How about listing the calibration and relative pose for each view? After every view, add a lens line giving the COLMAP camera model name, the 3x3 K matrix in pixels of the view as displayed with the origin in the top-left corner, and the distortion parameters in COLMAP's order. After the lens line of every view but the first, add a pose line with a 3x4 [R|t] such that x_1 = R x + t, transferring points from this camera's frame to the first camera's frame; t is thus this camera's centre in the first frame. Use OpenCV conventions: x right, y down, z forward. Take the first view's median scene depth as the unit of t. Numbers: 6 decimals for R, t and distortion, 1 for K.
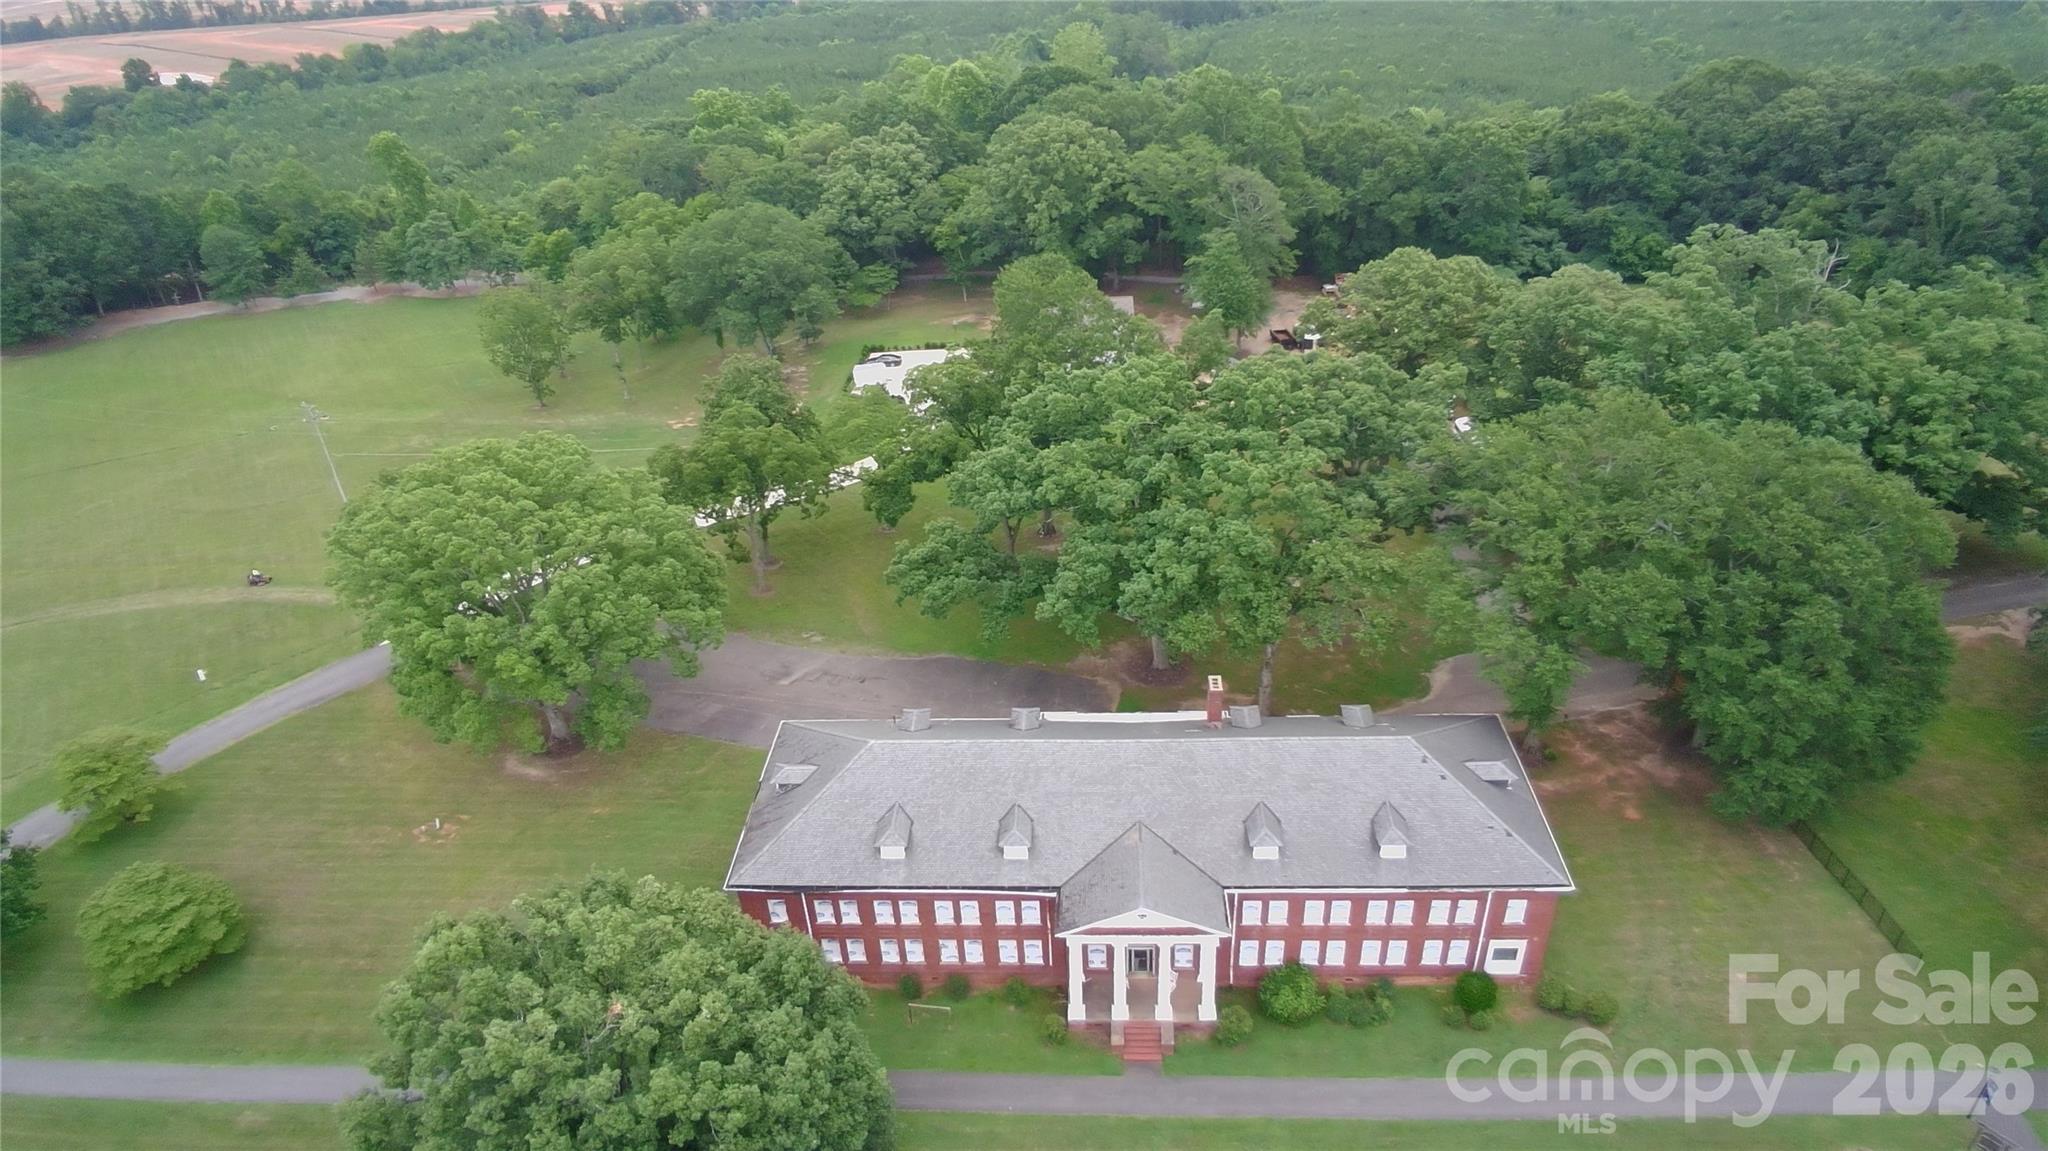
lens RADIAL K [[1275.6, 0, 1032.6], [0, 1275.6, 578.0], [0, 0, 1]] dist [-0.061694, 0.040606]
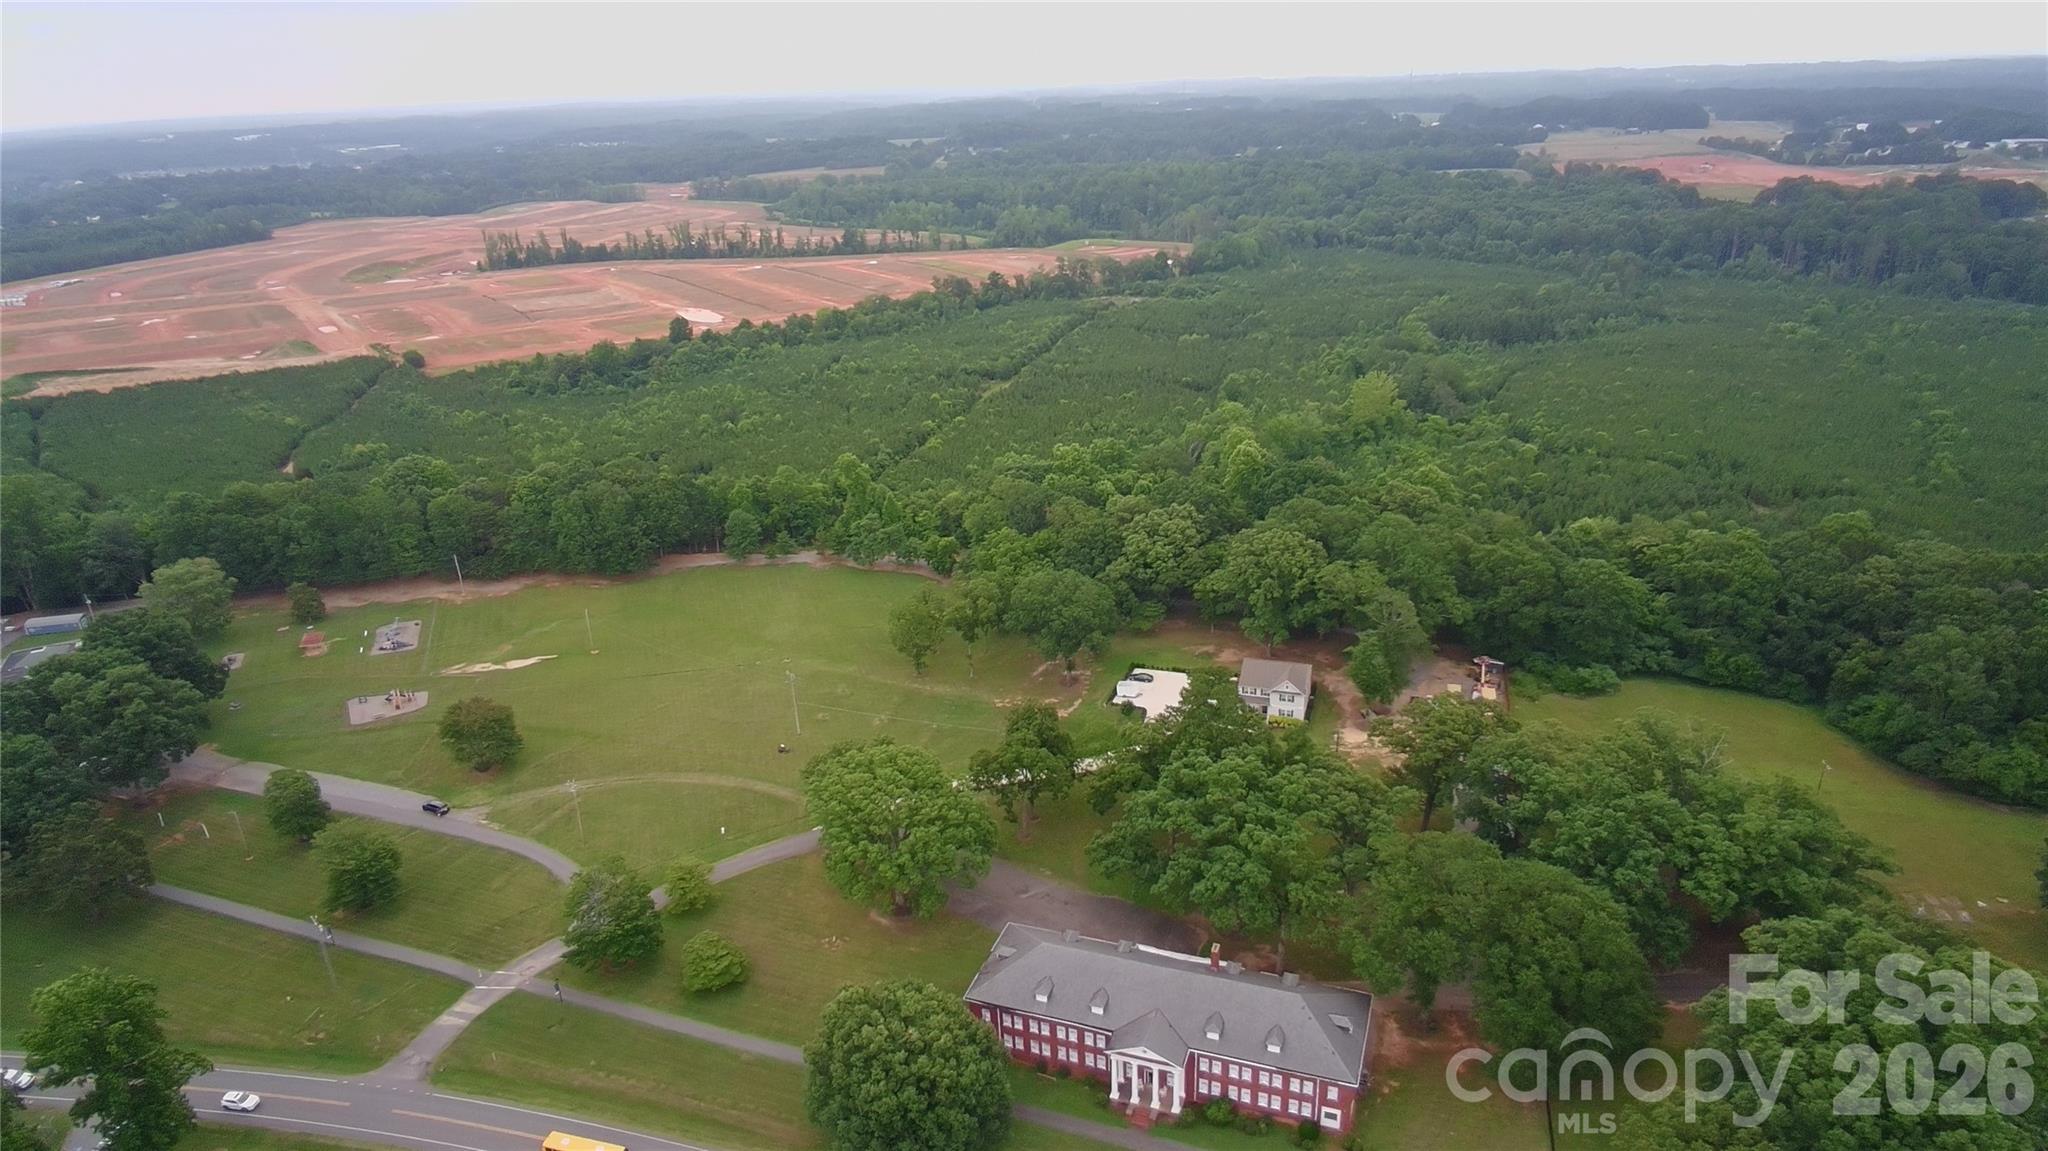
lens RADIAL K [[1275.6, 0, 1021.5], [0, 1275.6, 588.2], [0, 0, 1]] dist [-0.061694, 0.040606]
pose [[0.952812, 0.125832, -0.276252, 0.343949], [-0.160279, 0.981386, -0.105797, -0.218792], [0.257797, 0.145082, 0.955244, -1.090759]]
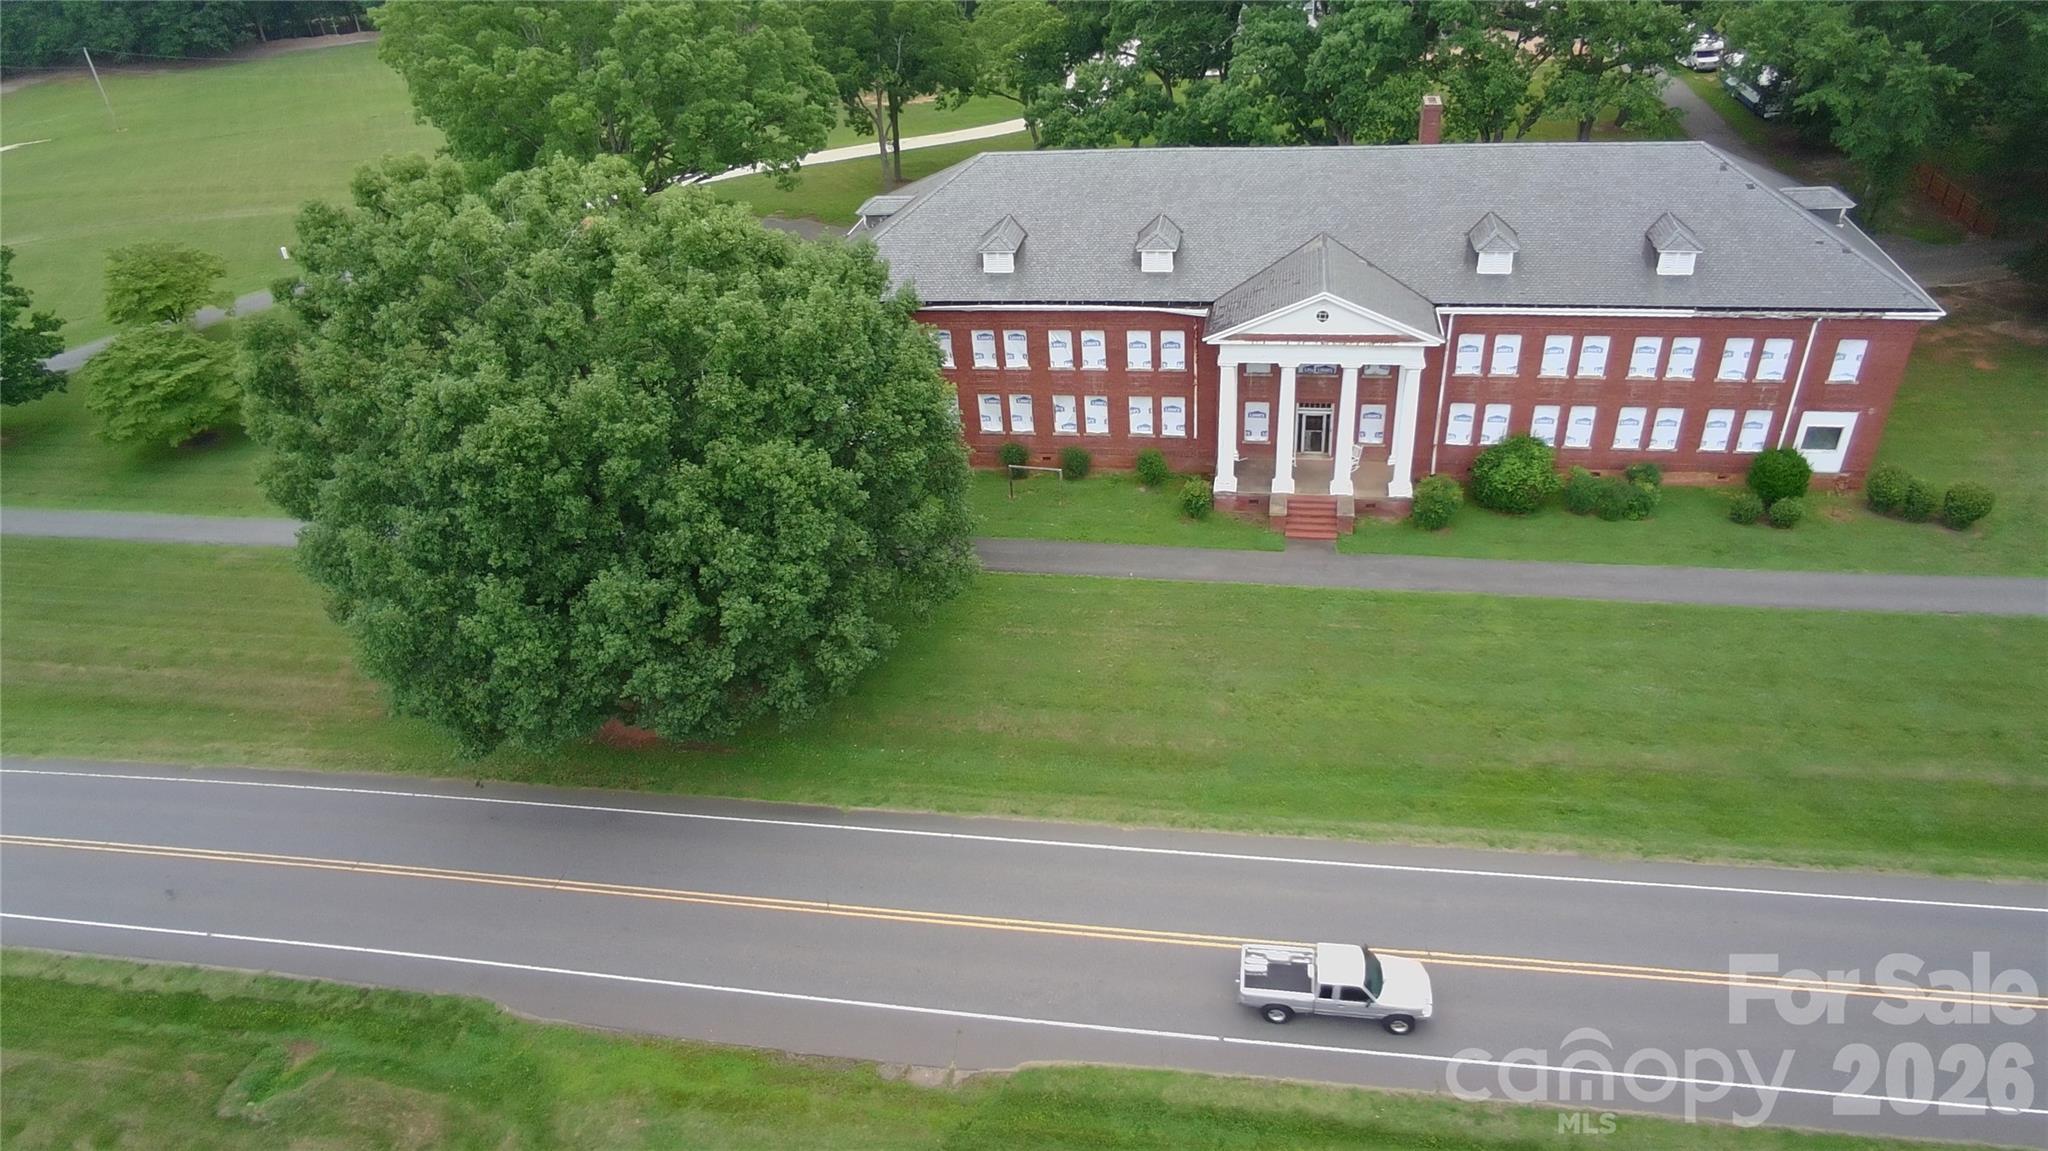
lens RADIAL K [[1275.6, 0, 1027.6], [0, 1275.6, 584.7], [0, 0, 1]] dist [-0.061694, 0.040606]
pose [[0.989905, 0.057388, -0.129593, 0.018907], [-0.048721, 0.996420, 0.069089, 0.344931], [0.133094, -0.062077, 0.989157, 0.212866]]
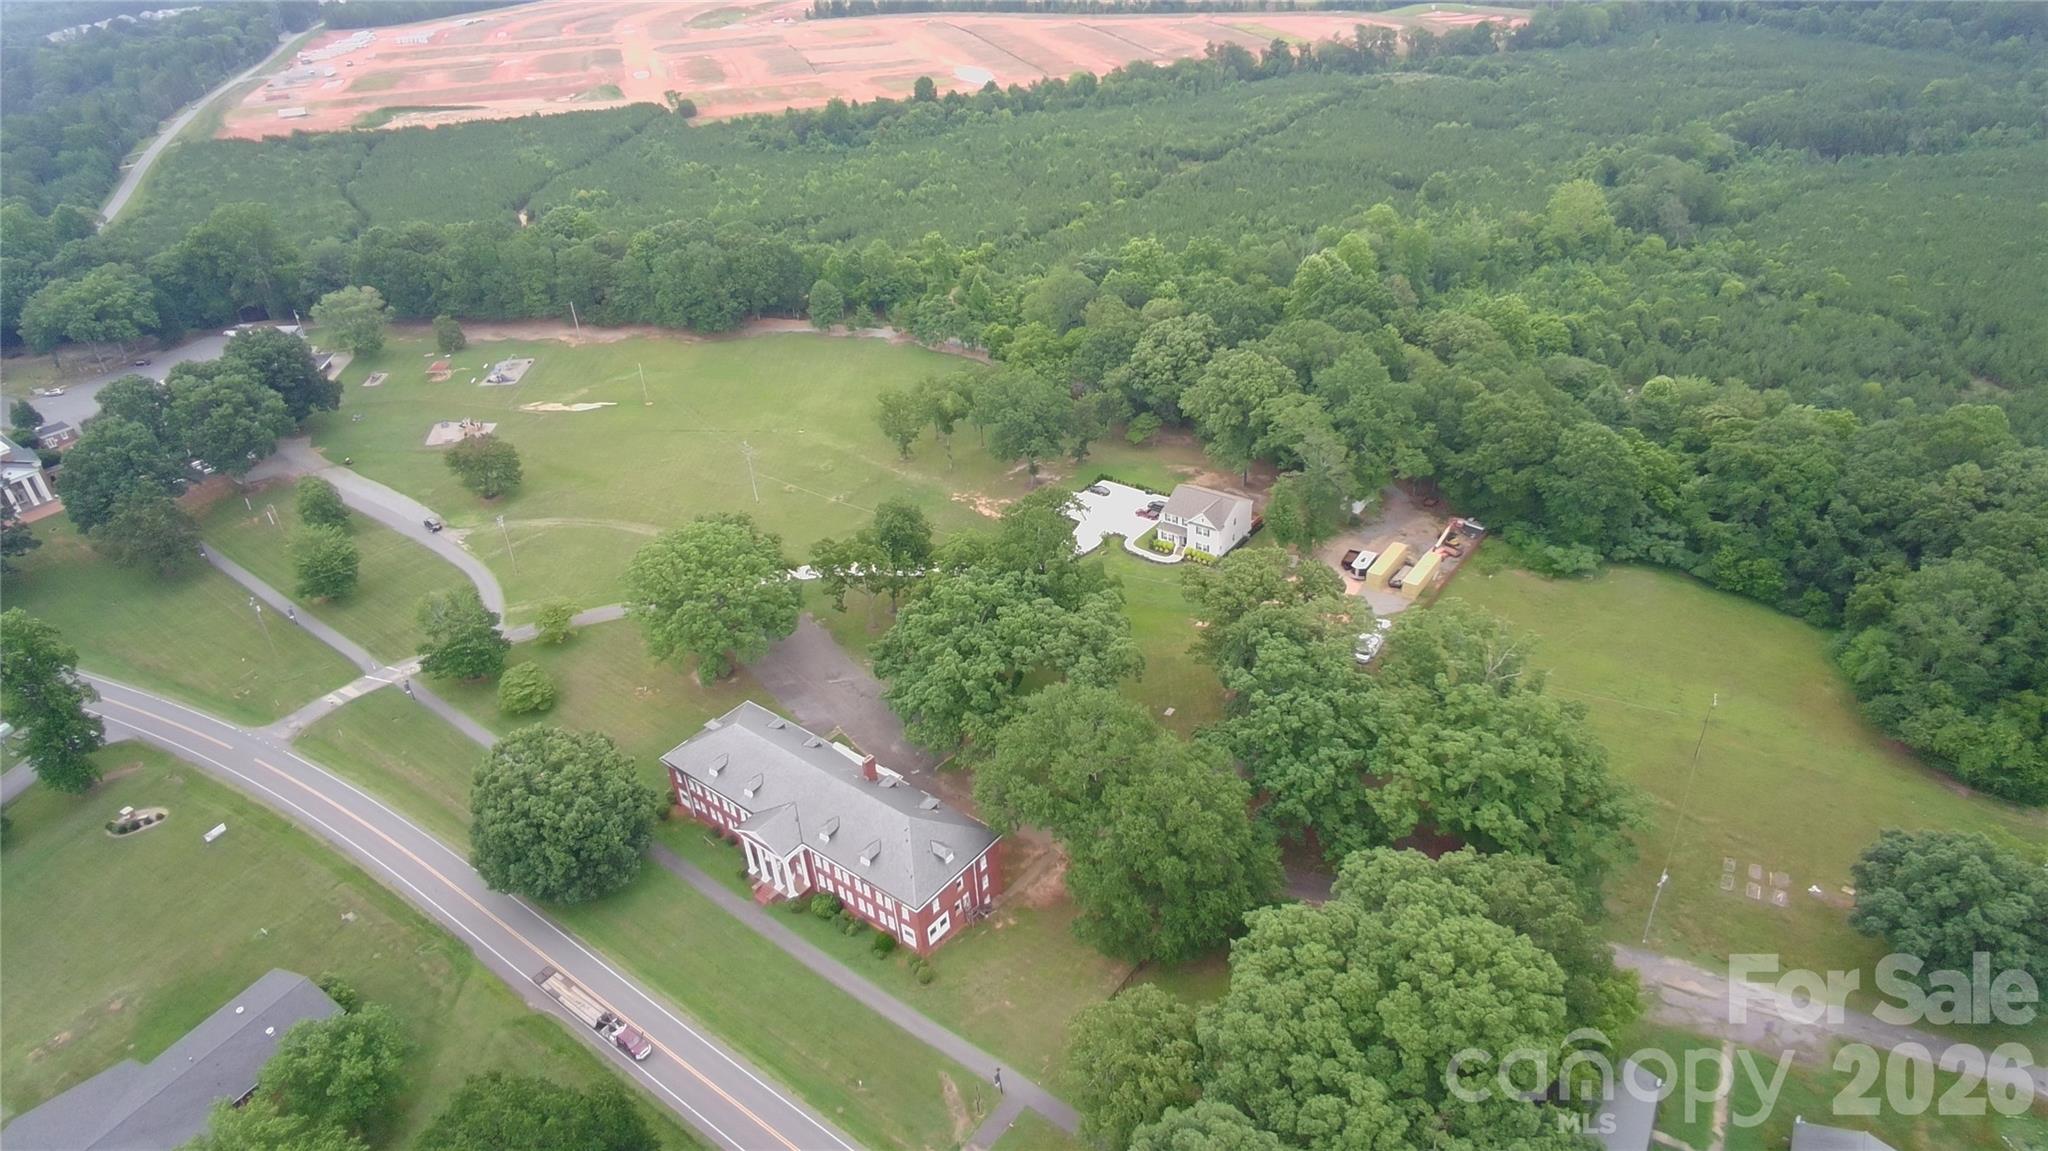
lens RADIAL K [[1275.6, 0, 1011.3], [0, 1275.6, 582.5], [0, 0, 1]] dist [-0.061694, 0.040606]
pose [[0.806850, 0.306579, -0.504977, 1.327800], [-0.281542, 0.951035, 0.127541, -0.533201], [0.519352, 0.039266, 0.853658, -0.666147]]
